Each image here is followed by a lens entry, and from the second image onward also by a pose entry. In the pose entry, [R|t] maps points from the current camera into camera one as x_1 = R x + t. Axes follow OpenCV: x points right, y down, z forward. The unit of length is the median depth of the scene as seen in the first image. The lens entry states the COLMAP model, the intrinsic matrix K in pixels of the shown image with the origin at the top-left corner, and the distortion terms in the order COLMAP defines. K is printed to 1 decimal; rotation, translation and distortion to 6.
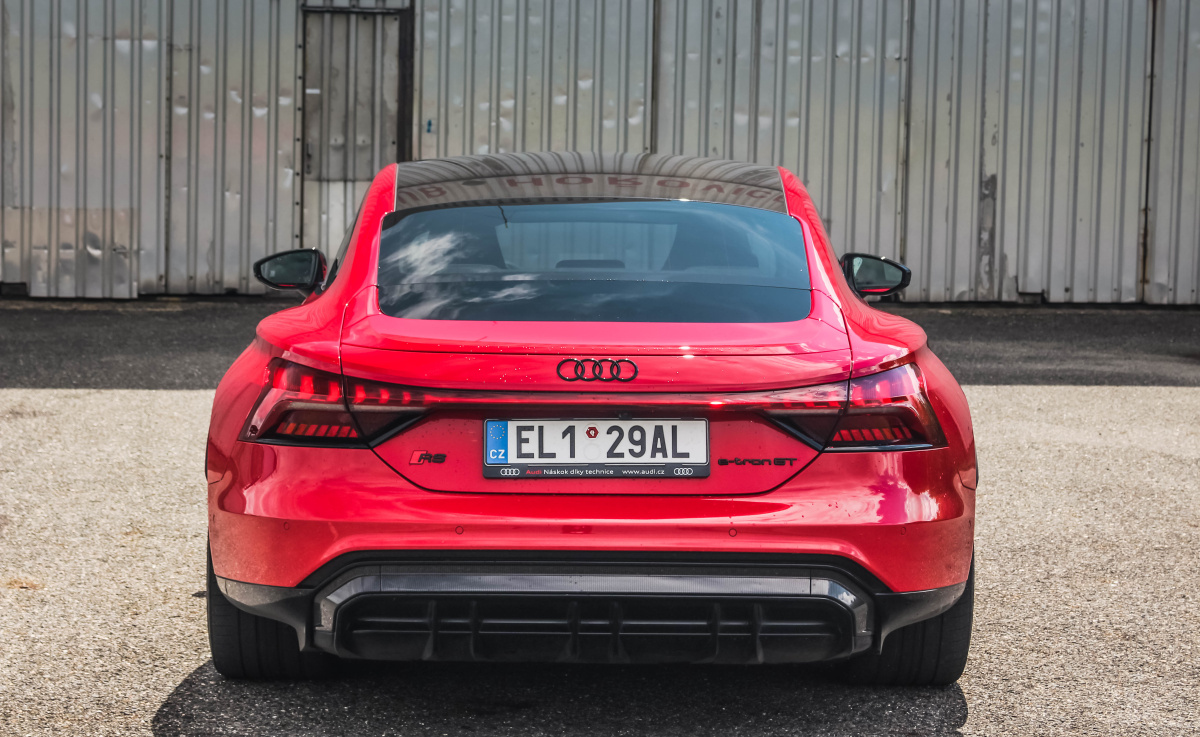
lens RADIAL K [[3040.7, 0, 600.0], [0, 3040.7, 368.5], [0, 0, 1]] dist [0.062006, 0.235424]
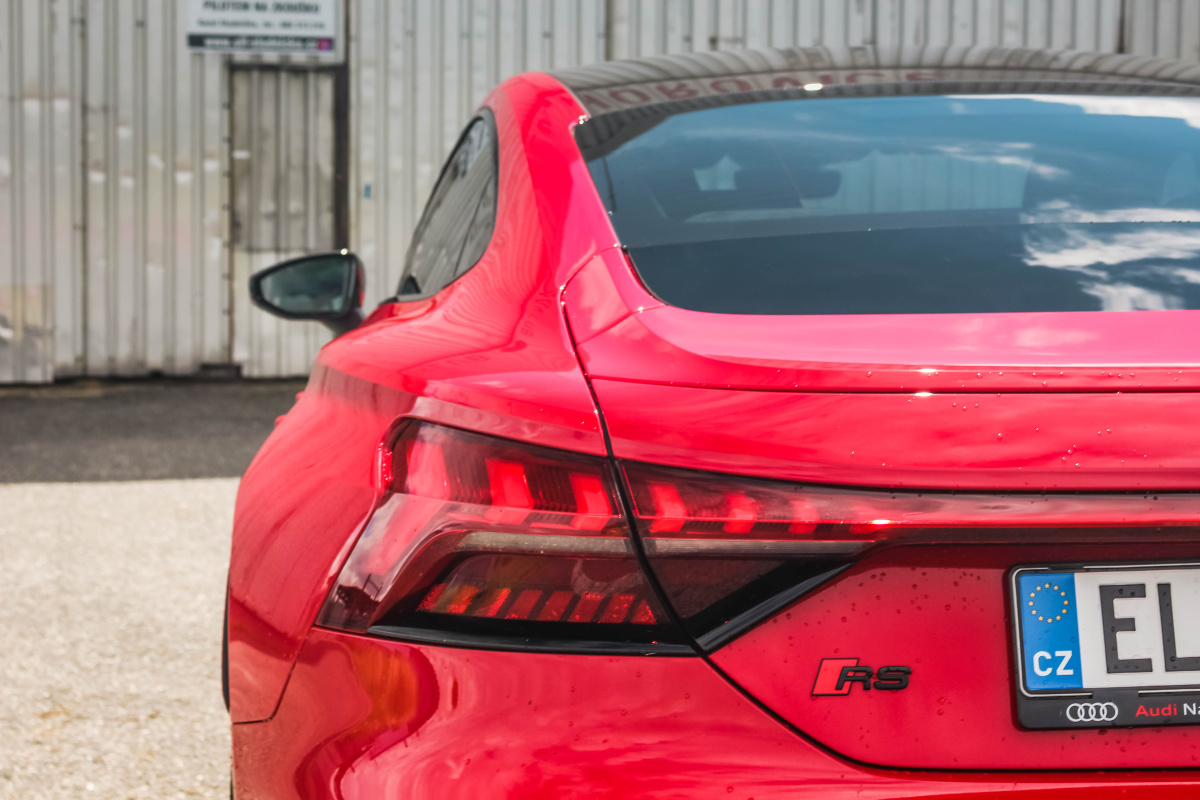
lens RADIAL K [[2490.6, 0, 600.0], [0, 2490.6, 400.0], [0, 0, 1]] dist [0.017865, 0.060713]
pose [[0.997631, -0.020869, 0.065558, -0.040281], [0.022172, 0.999570, -0.019210, 0.000327], [-0.065129, 0.020618, 0.997664, 0.263028]]
